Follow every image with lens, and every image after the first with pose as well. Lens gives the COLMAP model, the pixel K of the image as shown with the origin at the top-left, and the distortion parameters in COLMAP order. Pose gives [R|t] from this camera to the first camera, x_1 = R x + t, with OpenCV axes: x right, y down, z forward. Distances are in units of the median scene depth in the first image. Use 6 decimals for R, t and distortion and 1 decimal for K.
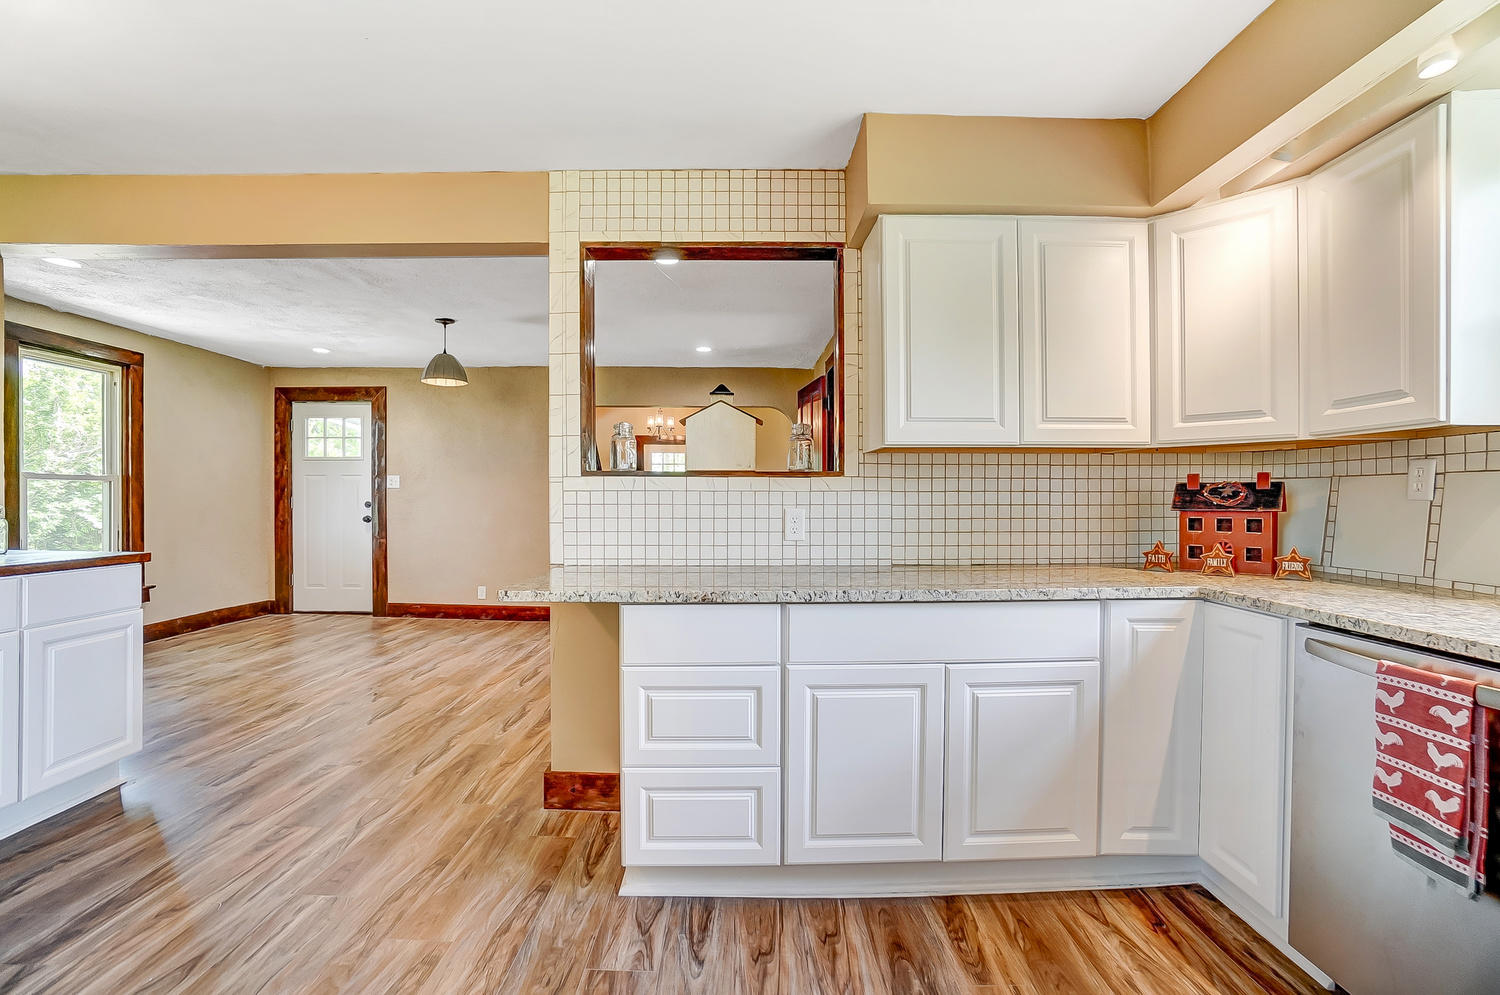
lens RADIAL K [[659.0, 0, 744.5], [0, 659.0, 504.7], [0, 0, 1]] dist [-0.065651, 0.022488]
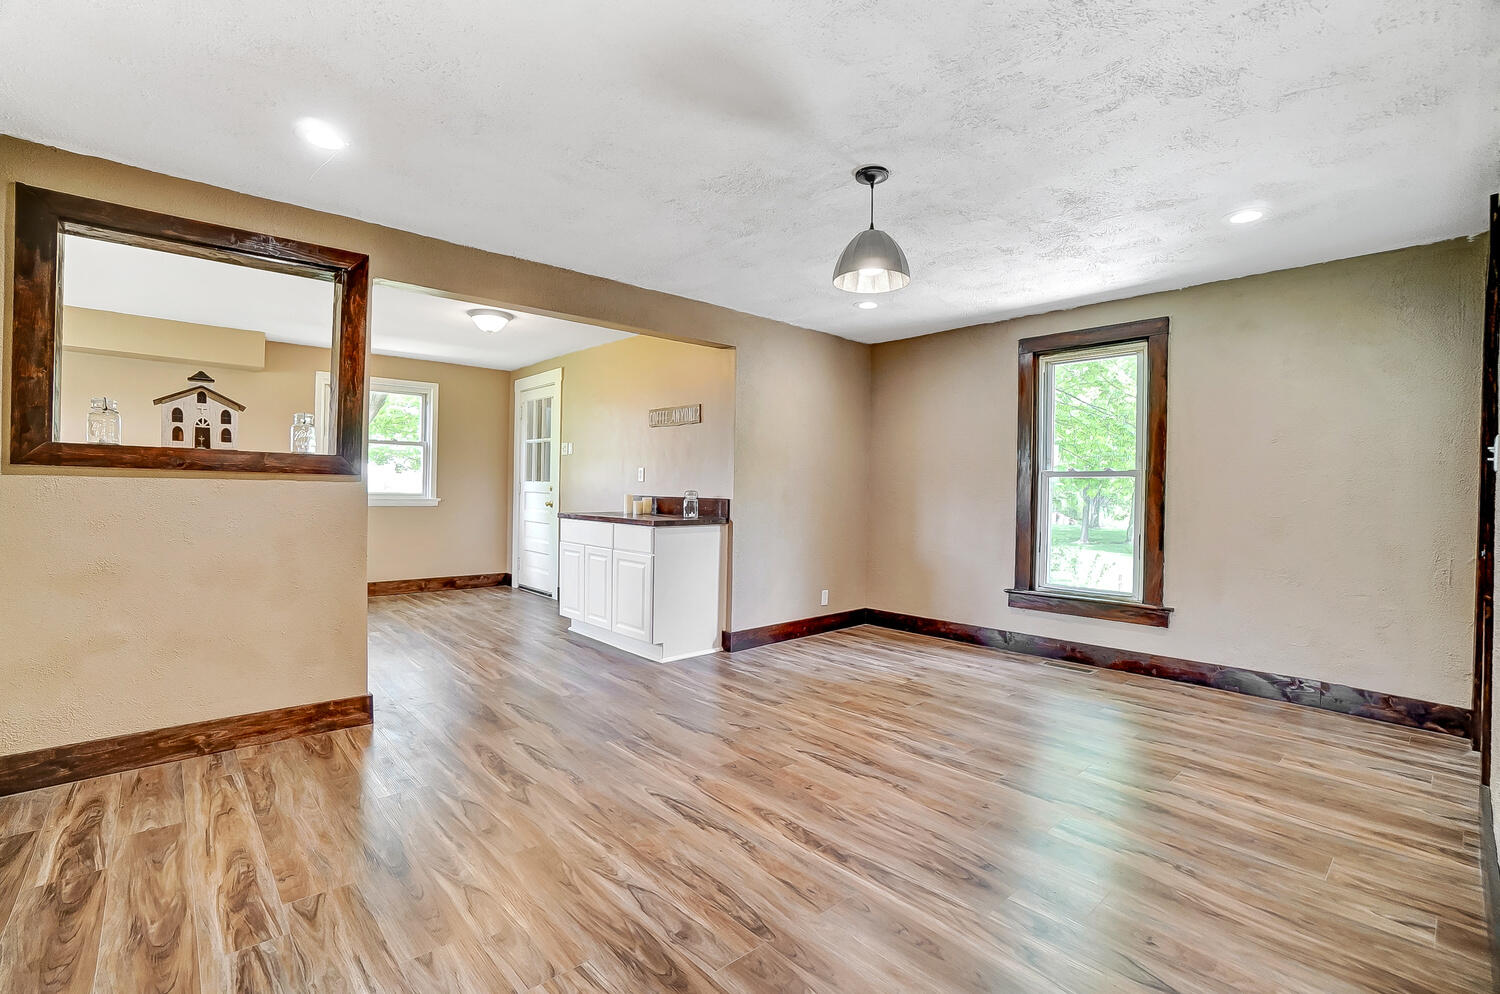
lens RADIAL K [[676.0, 0, 743.1], [0, 676.0, 494.3], [0, 0, 1]] dist [-0.065470, 0.022930]
pose [[-0.743827, -0.016326, -0.668173, 0.016829], [-0.026429, 0.999638, 0.004996, -0.005766], [0.667850, 0.021375, -0.743989, 2.114990]]
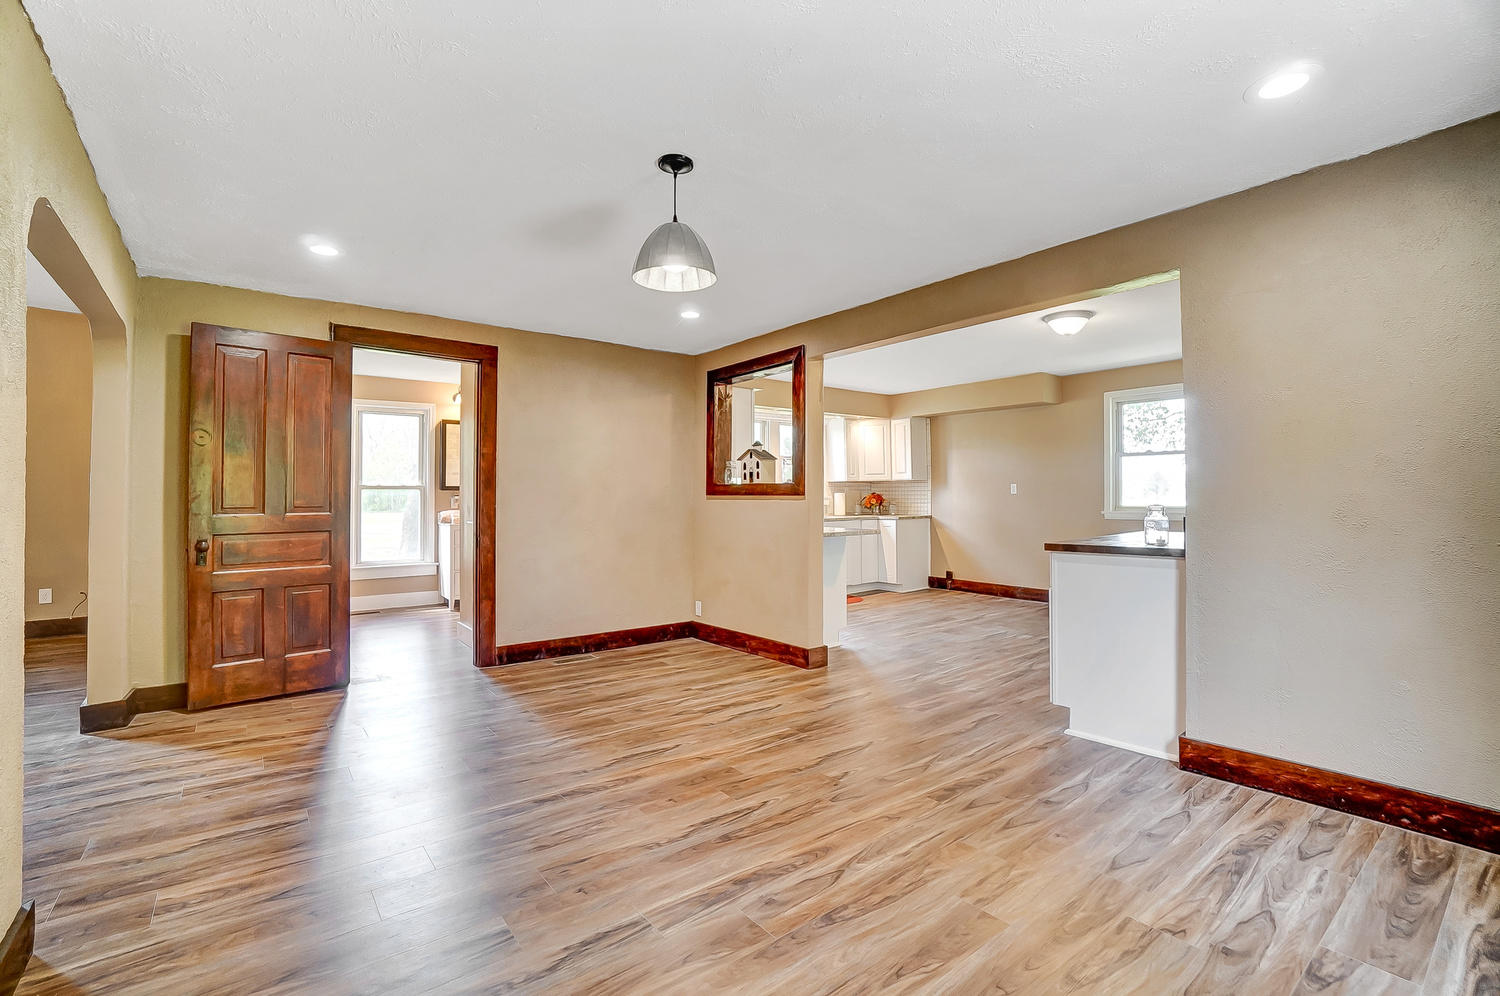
lens RADIAL K [[676.0, 0, 743.1], [0, 676.0, 495.3], [0, 0, 1]] dist [-0.065470, 0.022930]
pose [[-0.608485, -0.002018, 0.793563, -1.417836], [0.005759, 0.999959, 0.006958, -0.027714], [-0.793545, 0.008804, -0.608448, 1.984464]]
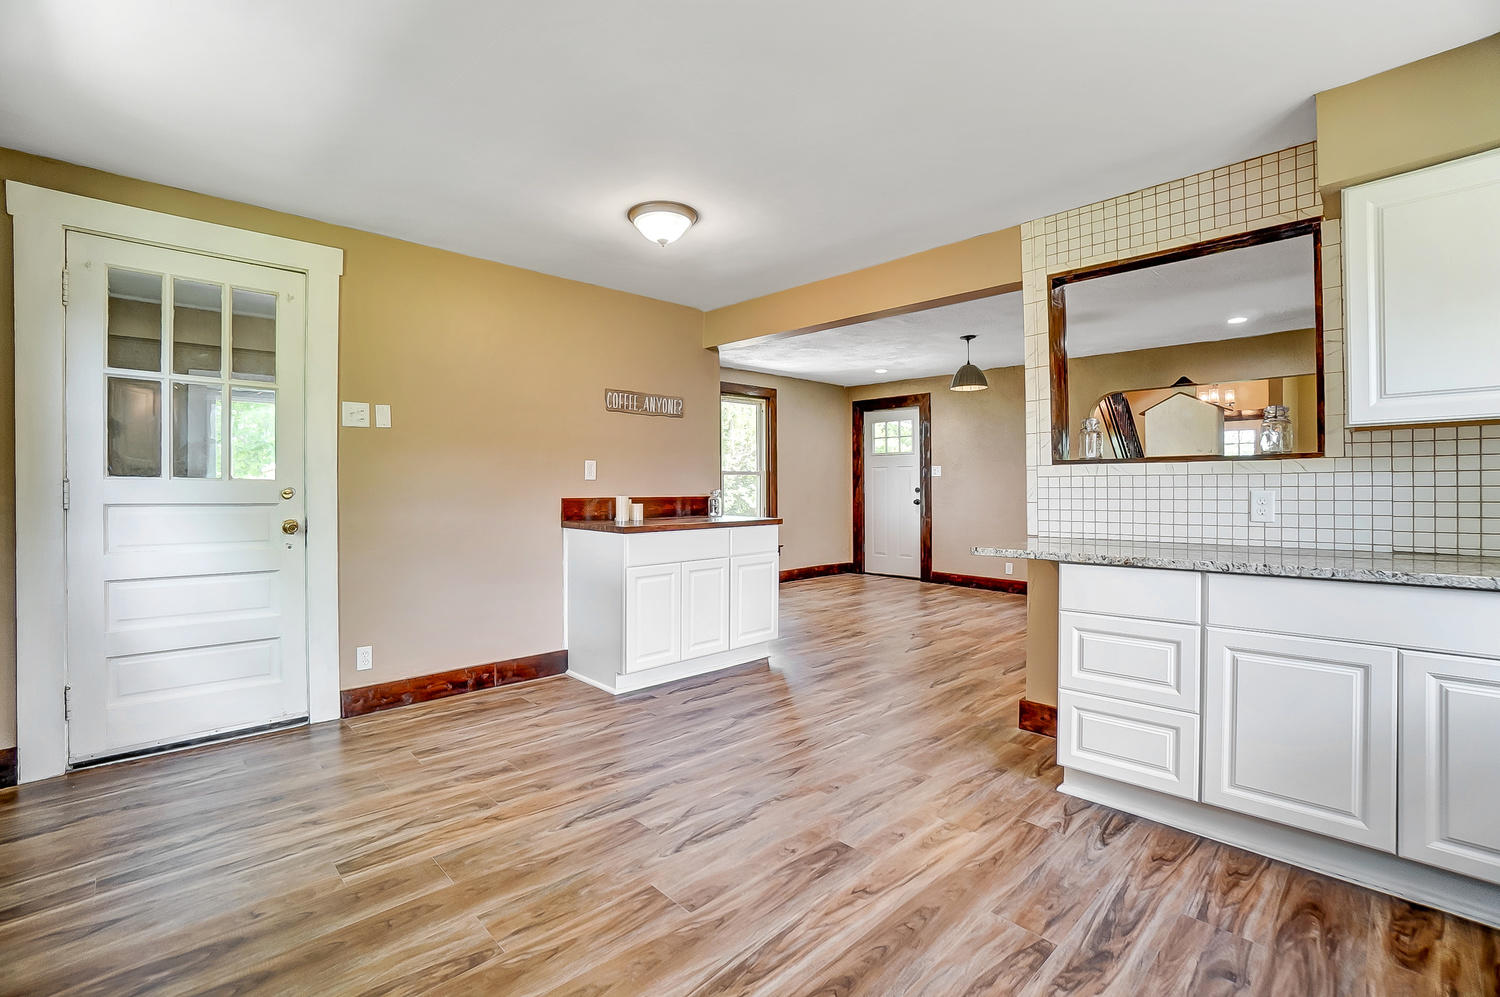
lens RADIAL K [[666.0, 0, 739.3], [0, 666.0, 491.6], [0, 0, 1]] dist [-0.067070, 0.023193]
pose [[0.687844, -0.001546, -0.725856, 0.230469], [0.001761, 0.999998, -0.000462, 0.006089], [0.725856, -0.000961, 0.687846, -0.262504]]
